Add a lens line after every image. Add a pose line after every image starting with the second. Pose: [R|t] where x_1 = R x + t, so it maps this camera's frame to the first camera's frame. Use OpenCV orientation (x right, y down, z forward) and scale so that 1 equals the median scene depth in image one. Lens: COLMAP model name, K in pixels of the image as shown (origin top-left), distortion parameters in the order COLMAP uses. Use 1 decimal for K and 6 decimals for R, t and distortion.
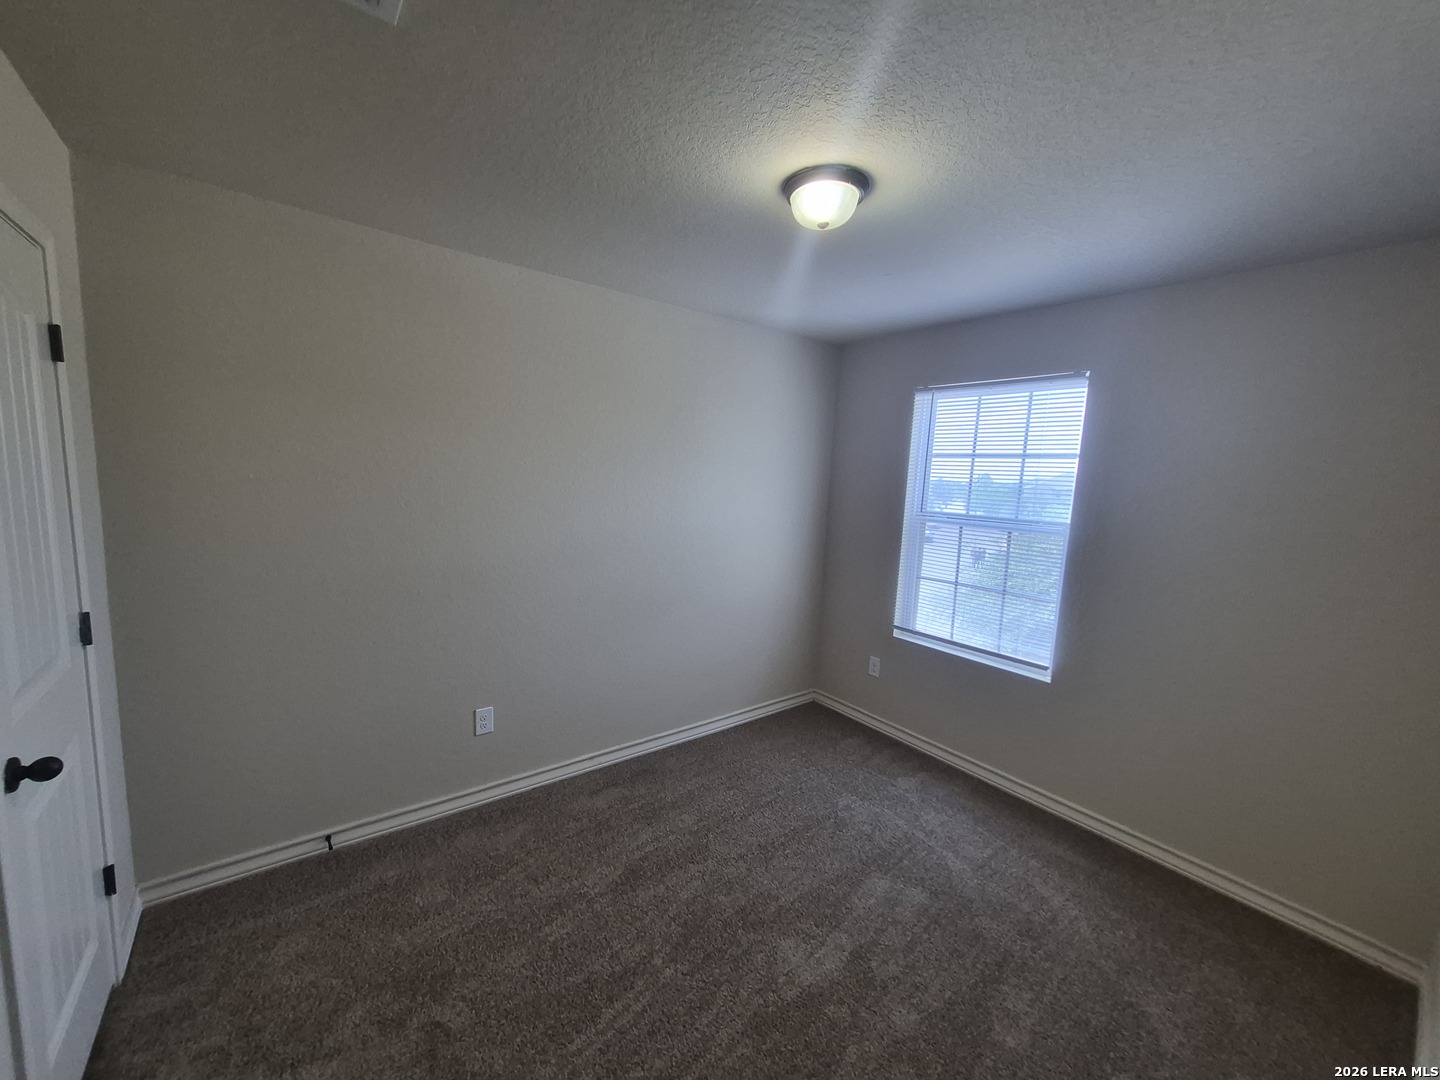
lens RADIAL K [[564.5, 0, 708.8], [0, 564.5, 546.9], [0, 0, 1]] dist [0.007212, -0.000873]
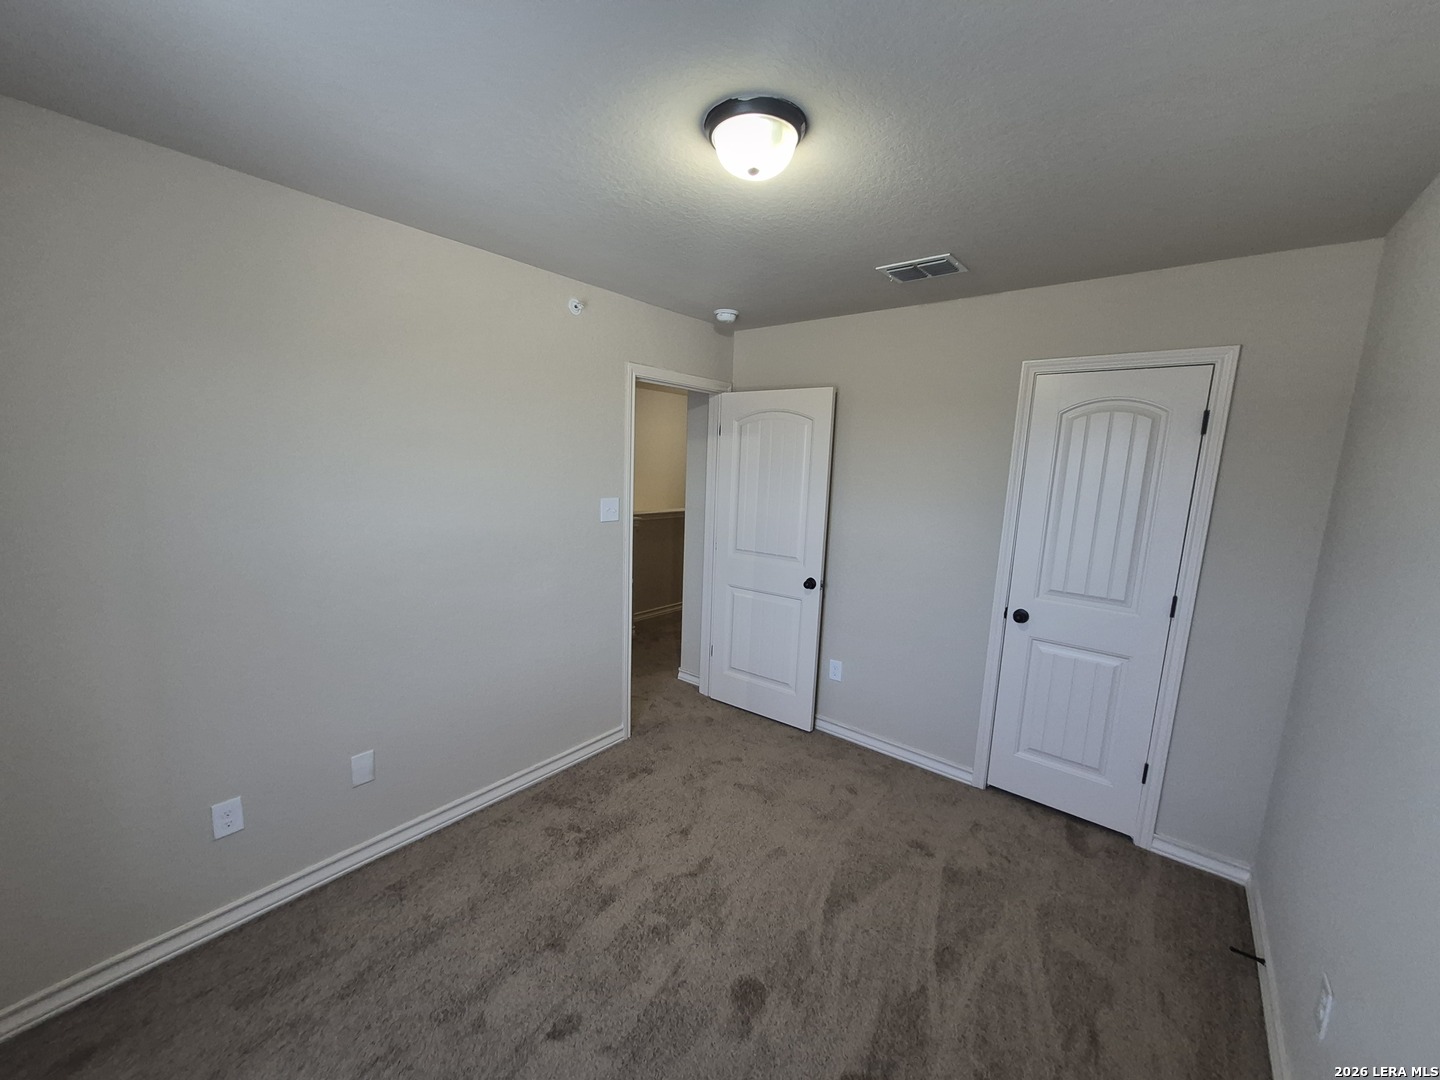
lens RADIAL K [[565.4, 0, 716.1], [0, 565.4, 548.0], [0, 0, 1]] dist [0.012563, -0.000293]
pose [[-0.968389, -0.040486, -0.246137, 0.281201], [-0.109184, 0.955991, 0.272323, -0.171582], [0.224279, 0.290589, -0.930192, 1.243291]]
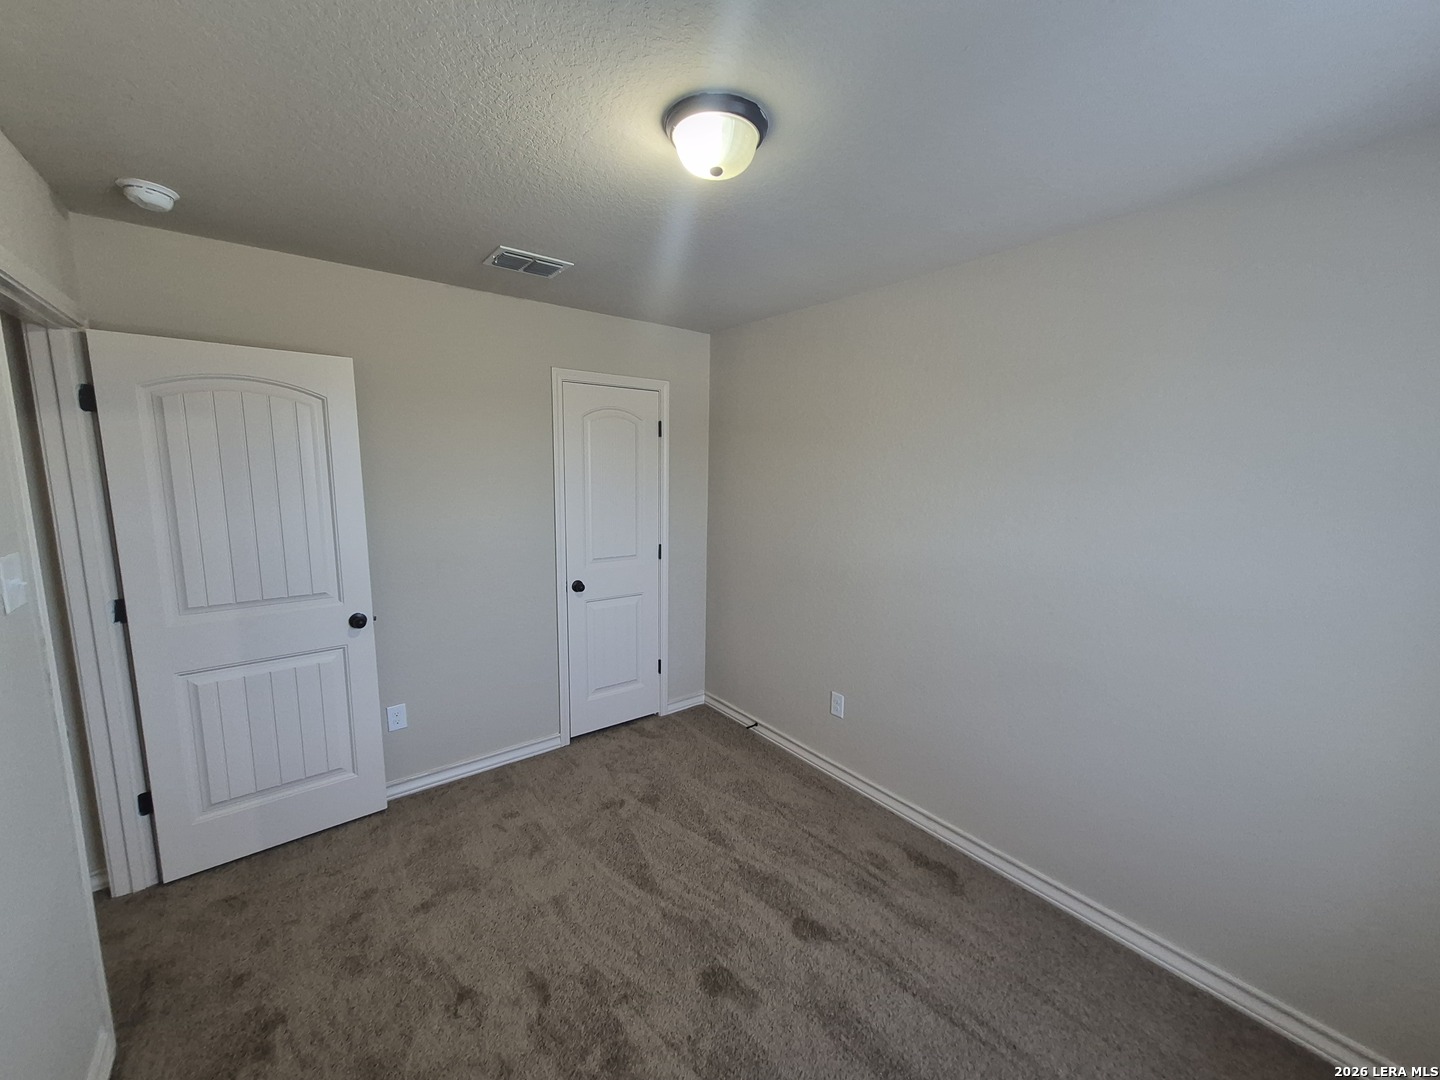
lens RADIAL K [[564.5, 0, 708.8], [0, 564.5, 546.9], [0, 0, 1]] dist [0.007212, -0.000873]
pose [[0.004657, 0.100476, -0.994929, 0.690961], [-0.147918, 0.984064, 0.098686, -0.075233], [0.988989, 0.146708, 0.019445, 0.679201]]
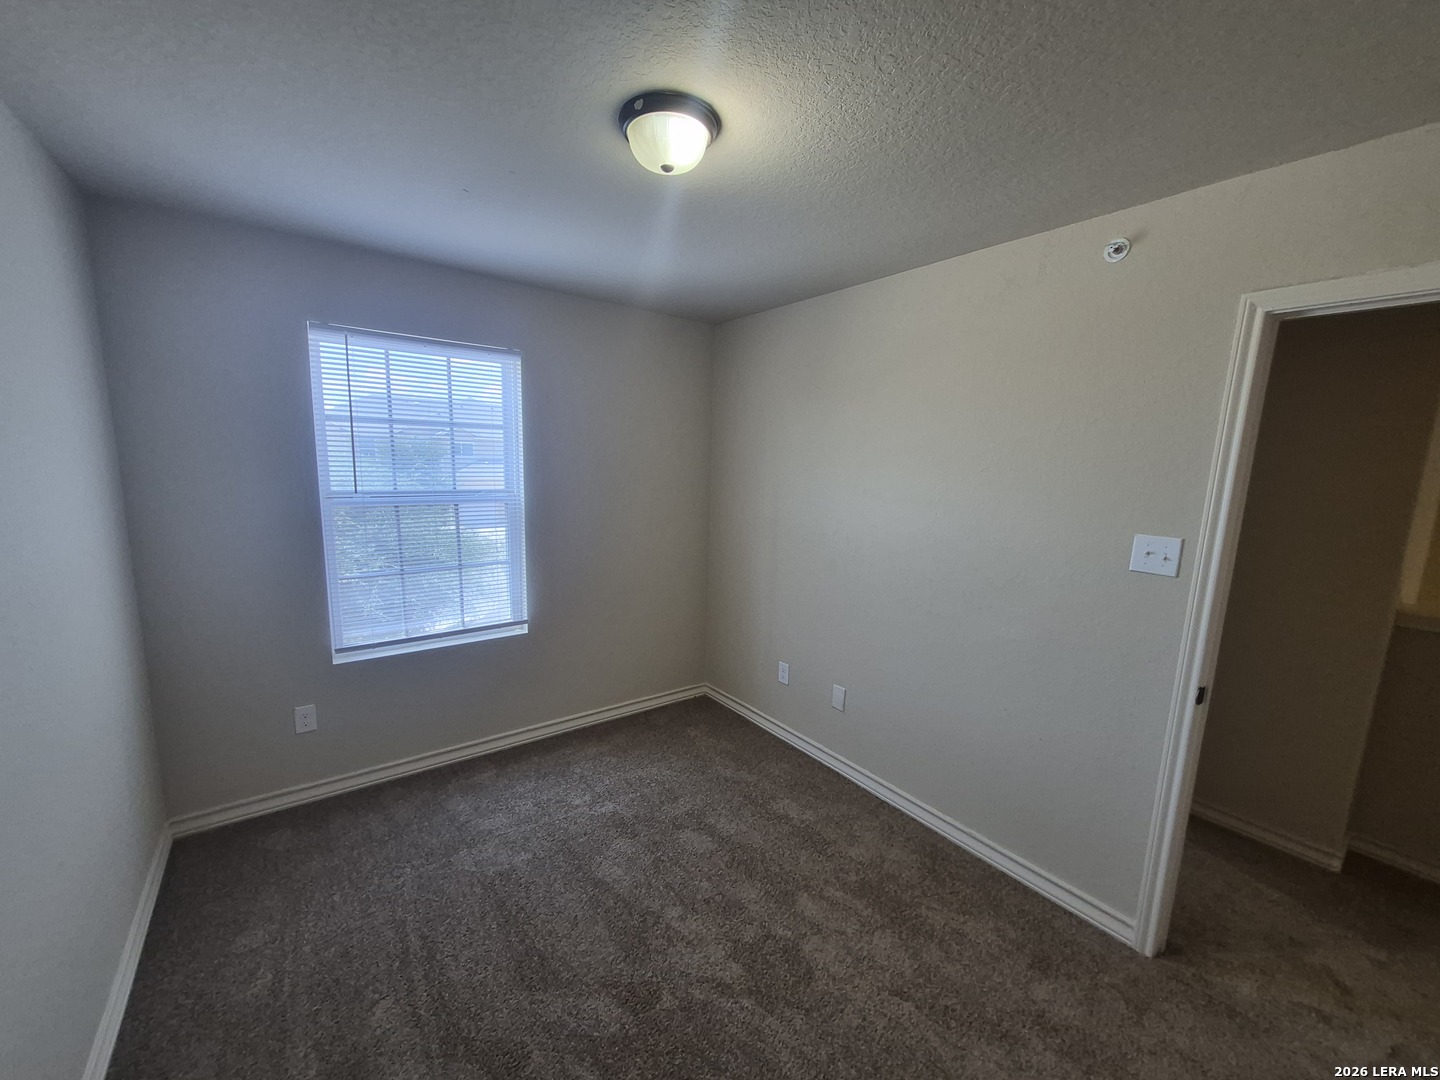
lens RADIAL K [[564.5, 0, 708.8], [0, 564.5, 546.9], [0, 0, 1]] dist [0.007212, -0.000873]
pose [[0.014596, -0.194748, 0.980745, -0.479659], [0.104643, 0.975761, 0.192201, -0.109160], [-0.994403, 0.099823, 0.034621, 0.624610]]
